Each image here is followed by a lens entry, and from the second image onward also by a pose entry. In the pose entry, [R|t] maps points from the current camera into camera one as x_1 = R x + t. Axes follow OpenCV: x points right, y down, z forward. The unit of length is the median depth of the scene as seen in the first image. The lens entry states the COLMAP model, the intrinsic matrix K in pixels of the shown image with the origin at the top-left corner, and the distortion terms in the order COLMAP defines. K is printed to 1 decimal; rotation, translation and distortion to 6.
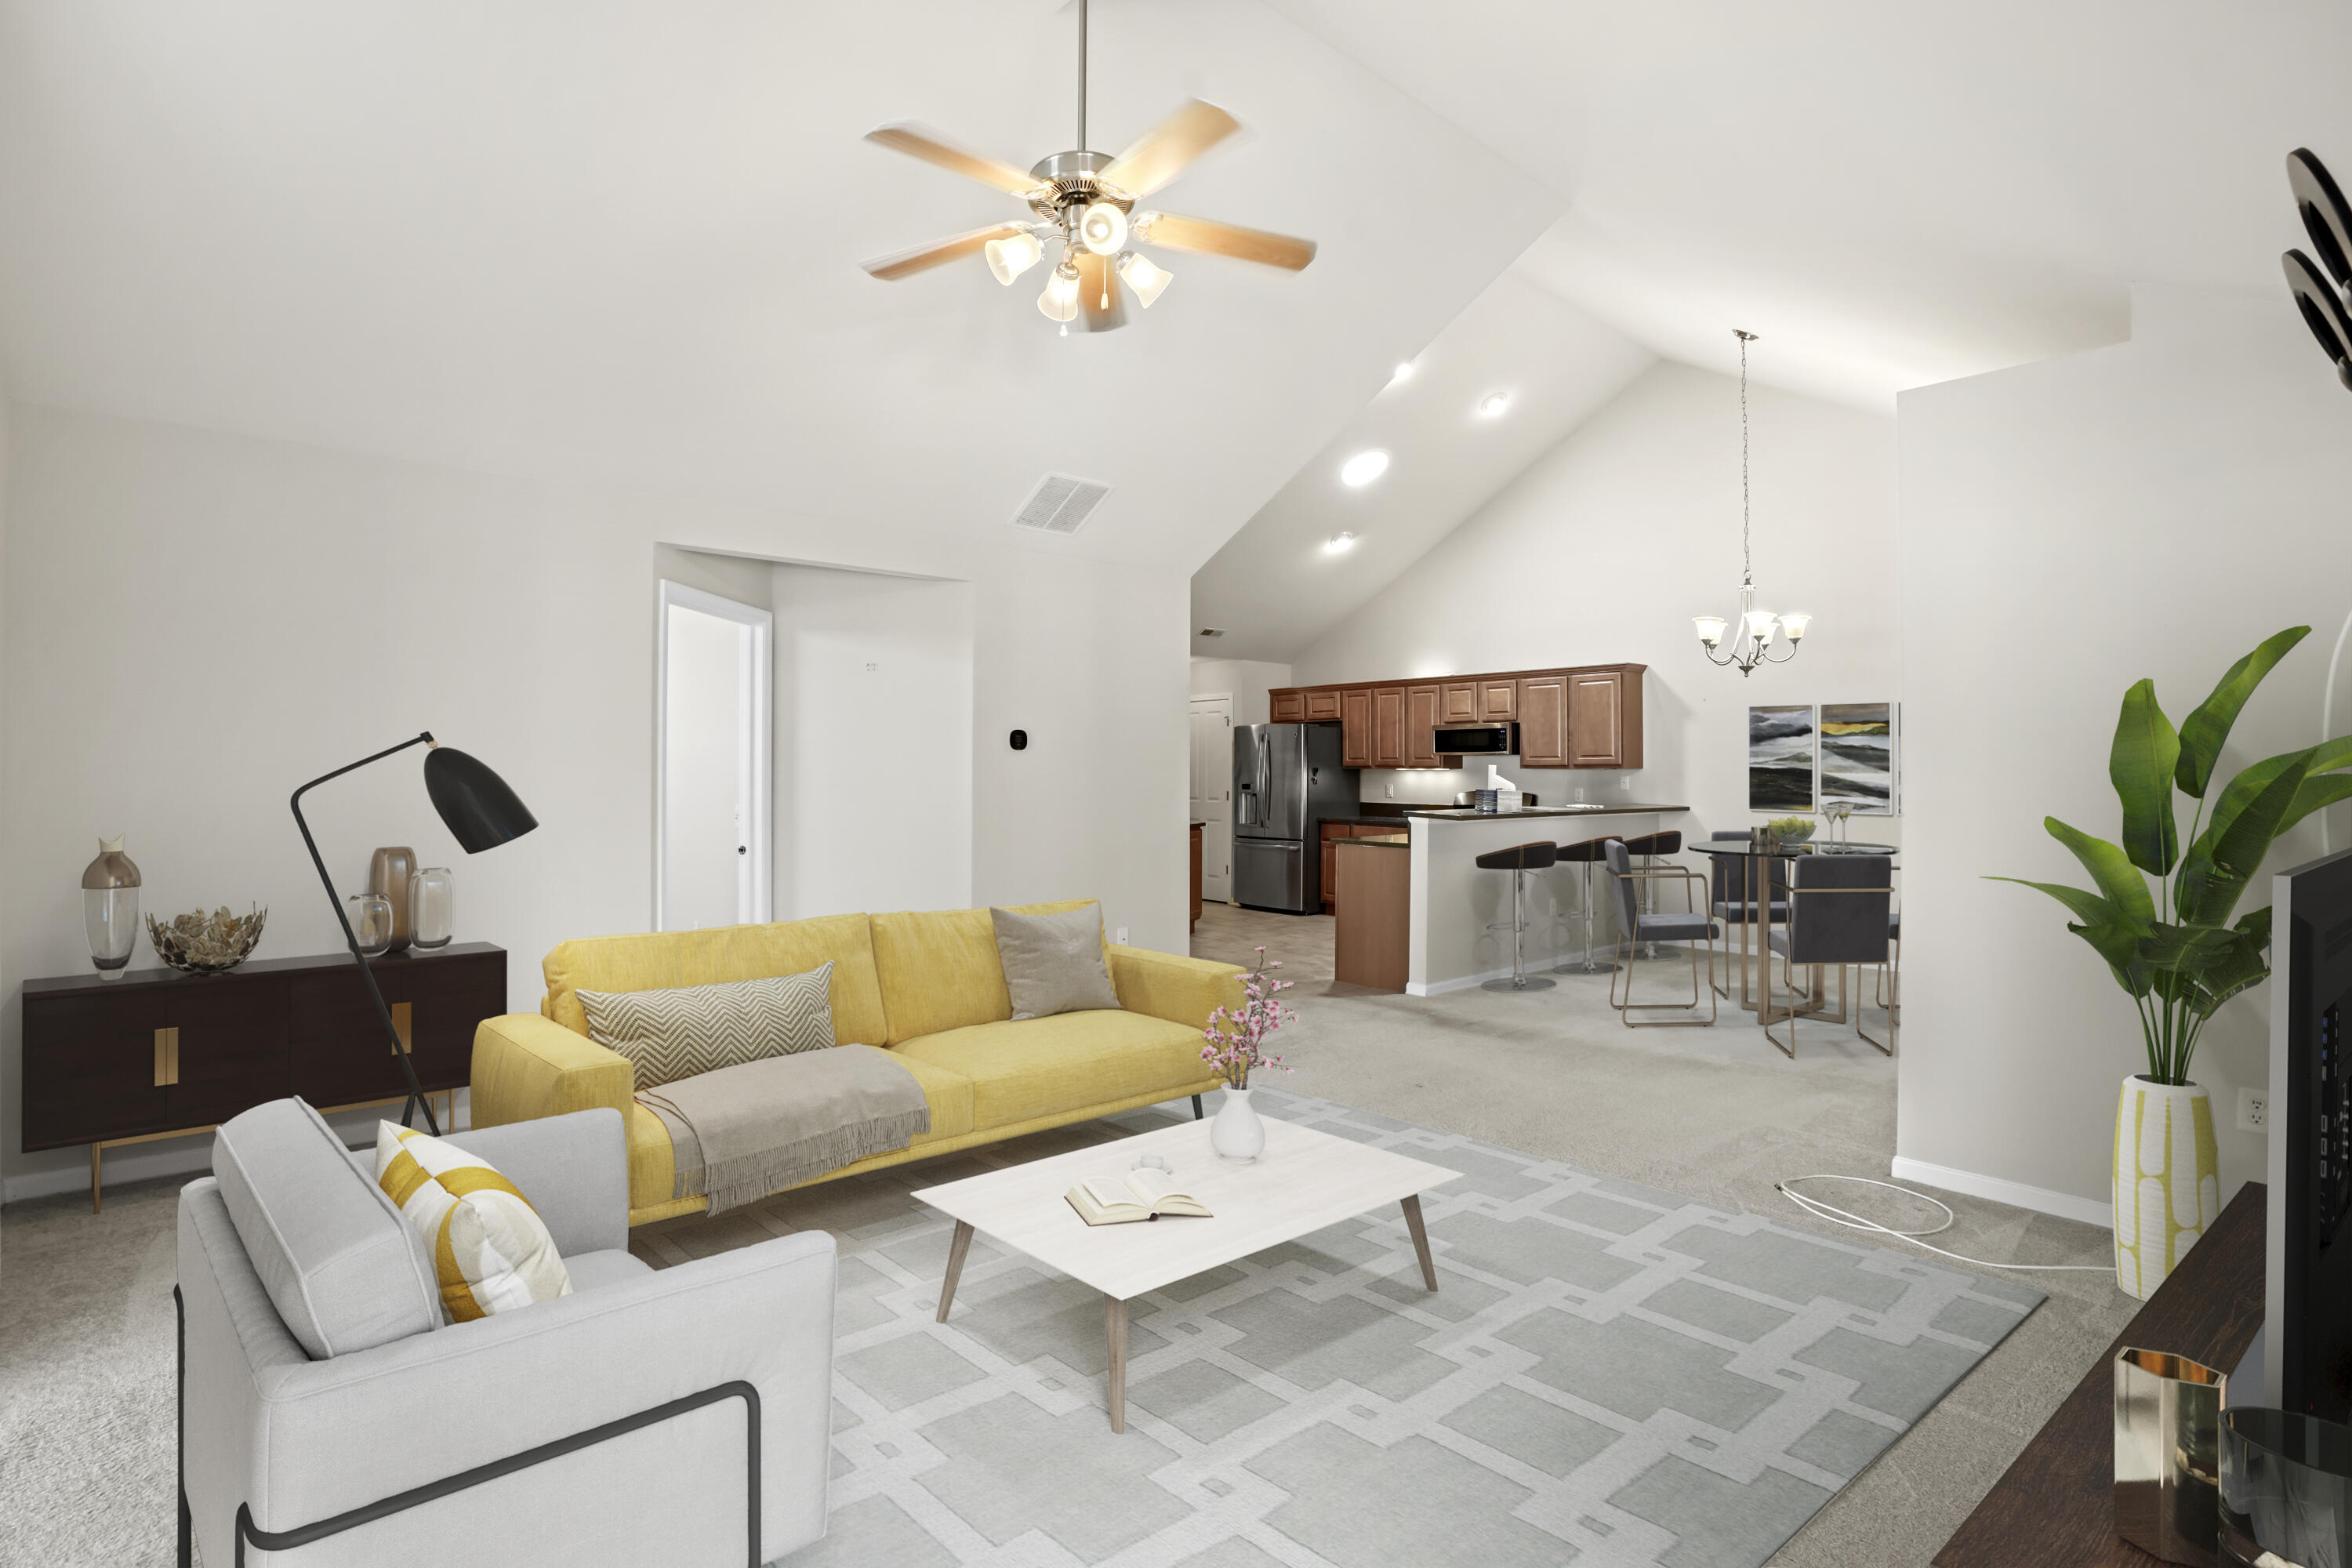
lens RADIAL K [[1166.8, 0, 1176.0], [0, 1166.8, 784.0], [0, 0, 1]] dist [-0.031076, 0.006467]
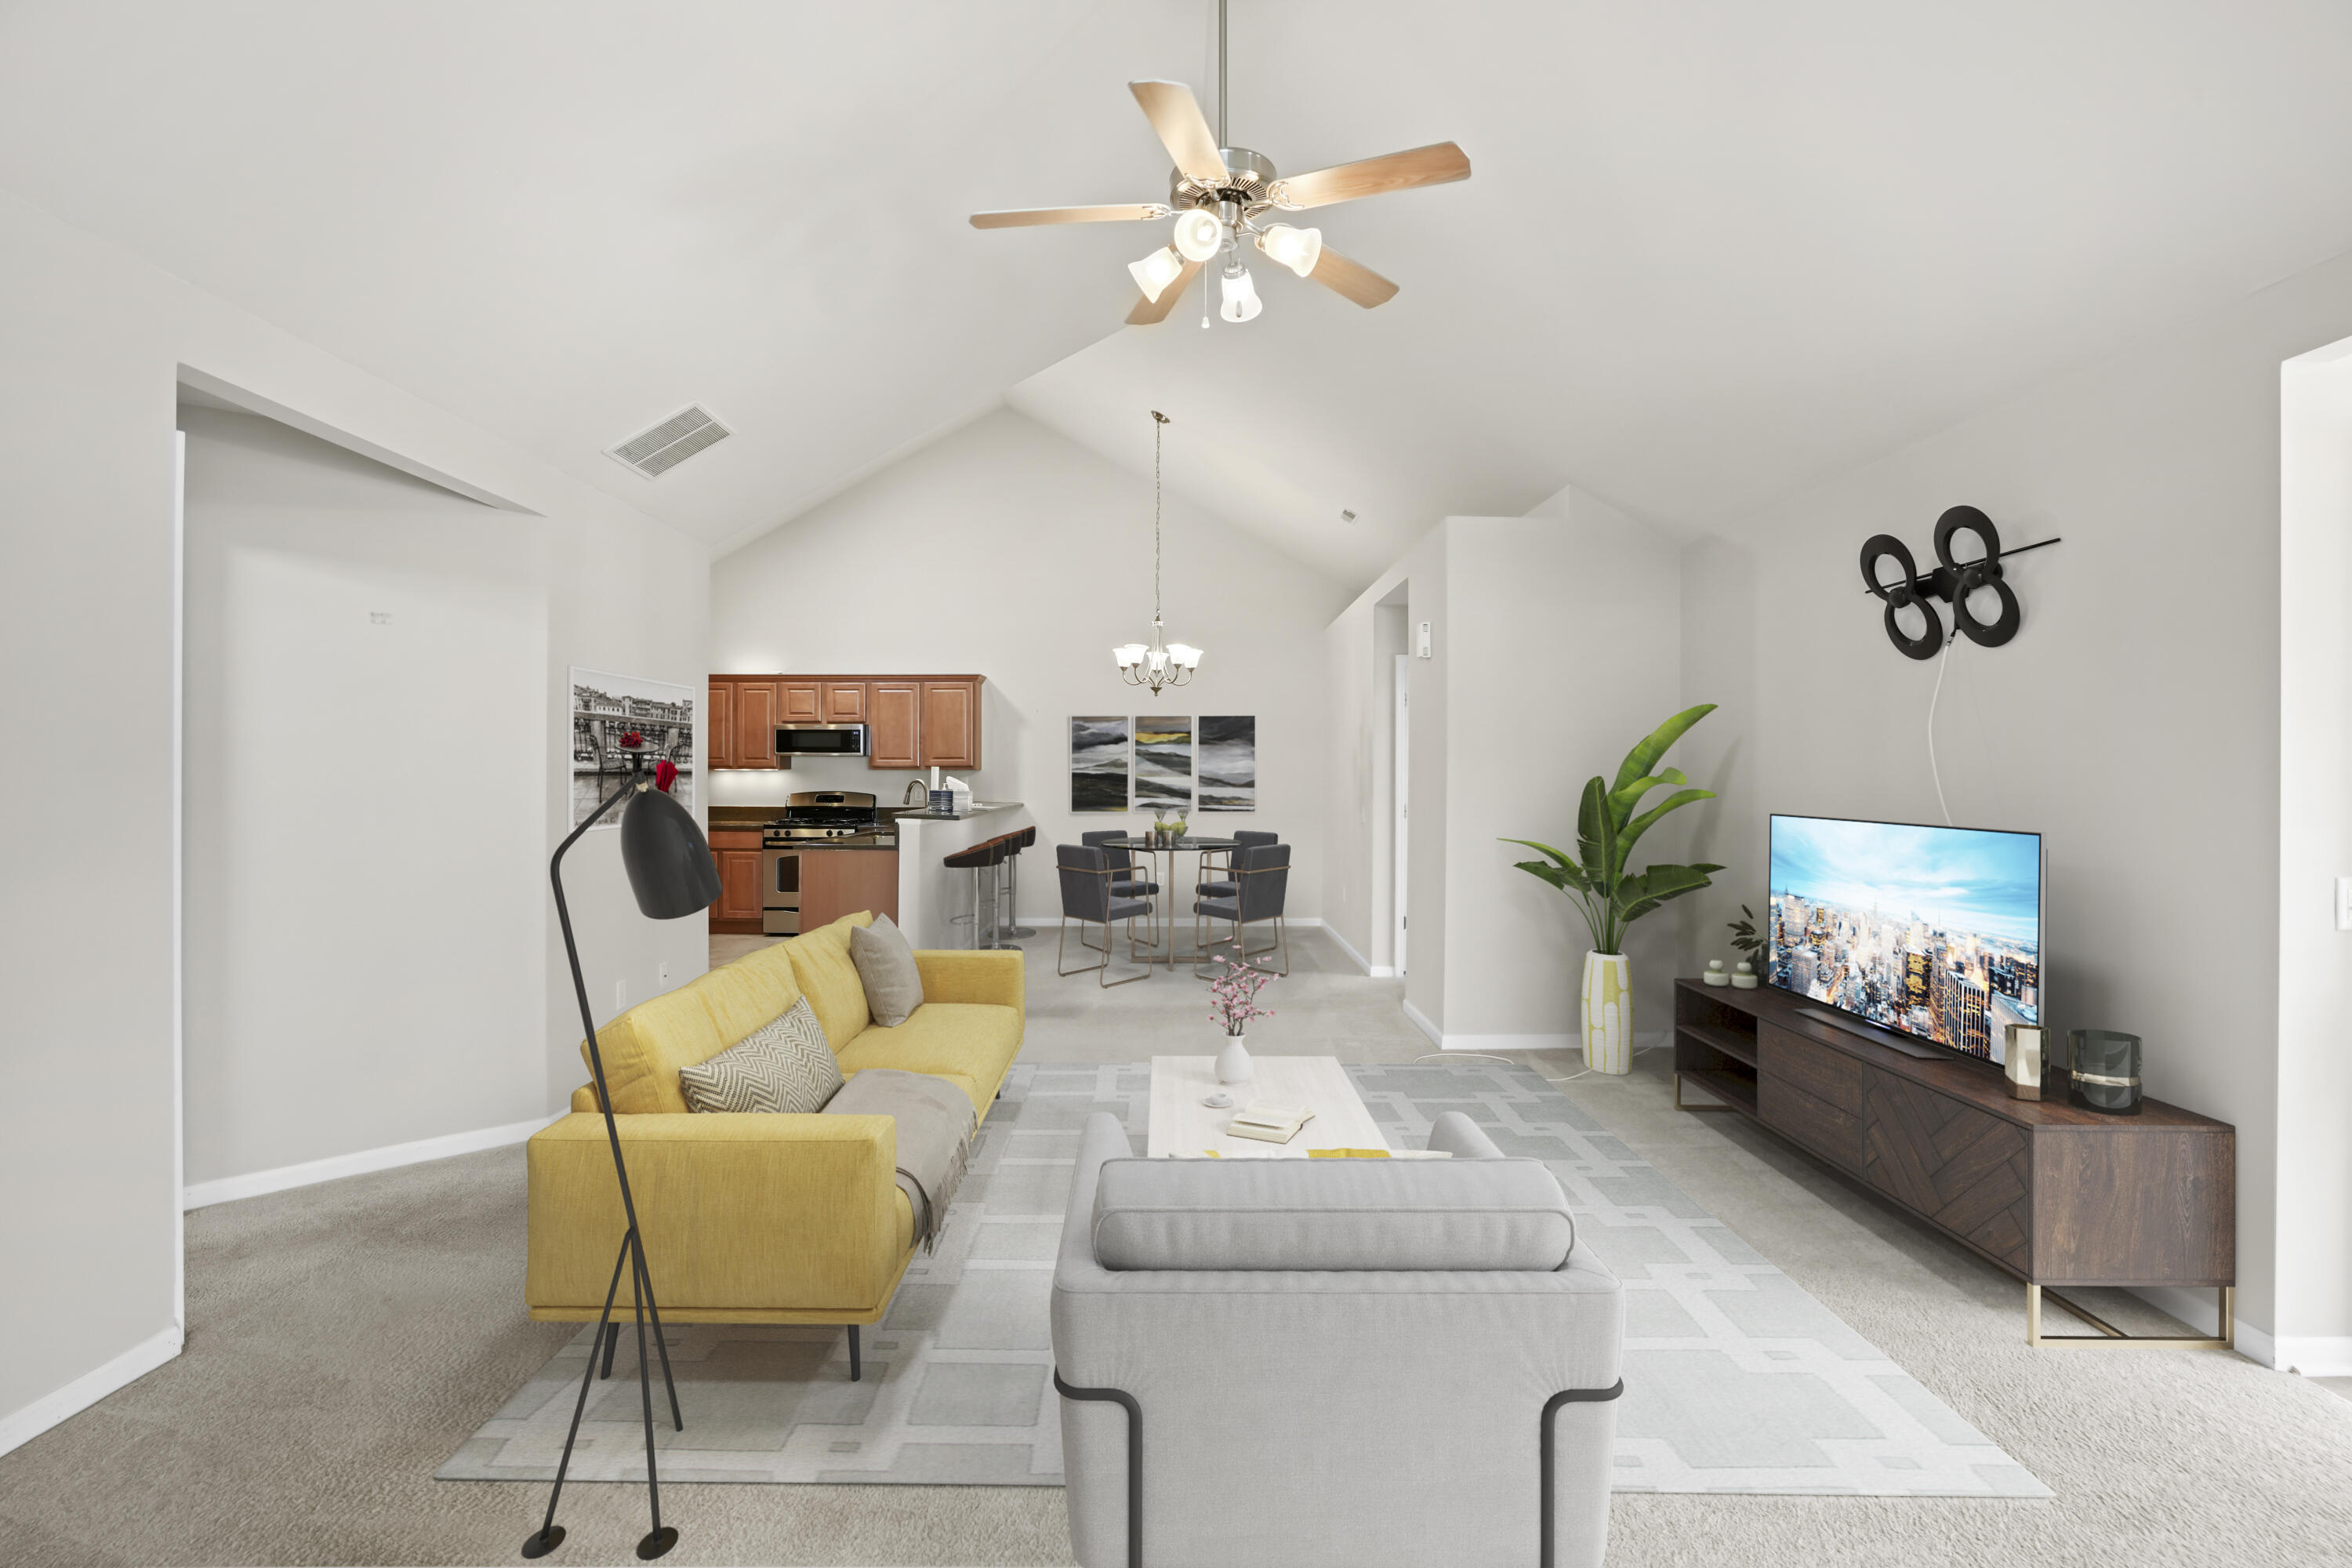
lens RADIAL K [[1166.8, 0, 1176.0], [0, 1166.8, 784.0], [0, 0, 1]] dist [-0.031076, 0.006467]
pose [[0.636773, -0.006804, 0.771021, -0.326839], [0.006478, 0.999973, 0.003475, -0.002454], [-0.771024, 0.002782, 0.636800, 0.140413]]
